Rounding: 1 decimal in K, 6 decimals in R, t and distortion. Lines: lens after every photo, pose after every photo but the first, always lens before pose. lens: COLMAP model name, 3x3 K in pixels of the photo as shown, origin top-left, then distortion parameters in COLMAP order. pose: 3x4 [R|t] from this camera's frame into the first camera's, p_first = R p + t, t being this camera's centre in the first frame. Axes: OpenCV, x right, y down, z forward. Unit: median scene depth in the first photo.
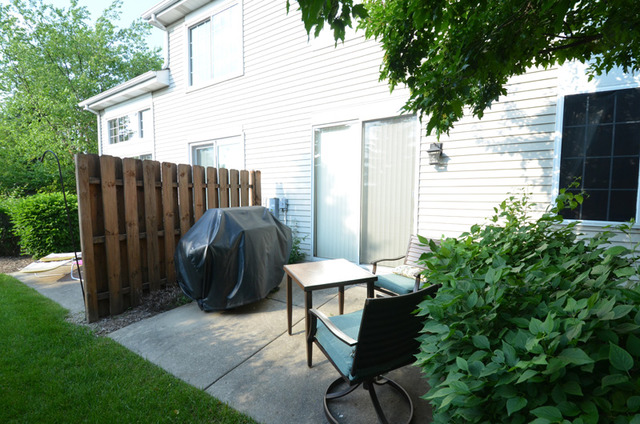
lens RADIAL K [[281.8, 0, 318.4], [0, 281.8, 216.0], [0, 0, 1]] dist [0.027367, -0.032920]
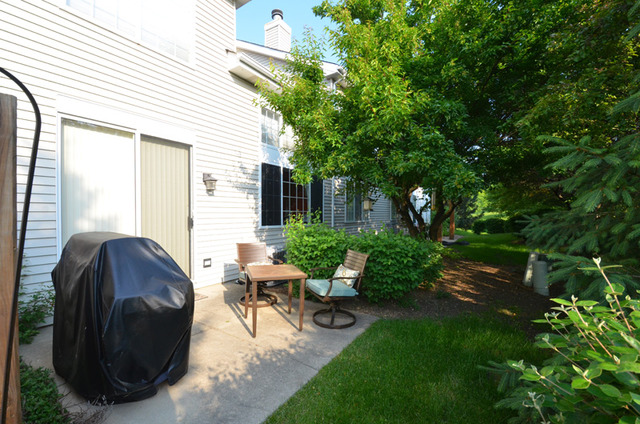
lens RADIAL K [[281.8, 0, 318.4], [0, 281.8, 216.0], [0, 0, 1]] dist [0.027367, -0.032920]
pose [[0.012187, -0.014706, 0.999818, -1.110345], [0.072108, 0.997302, 0.013790, -0.059727], [-0.997322, 0.071927, 0.013214, 0.628370]]
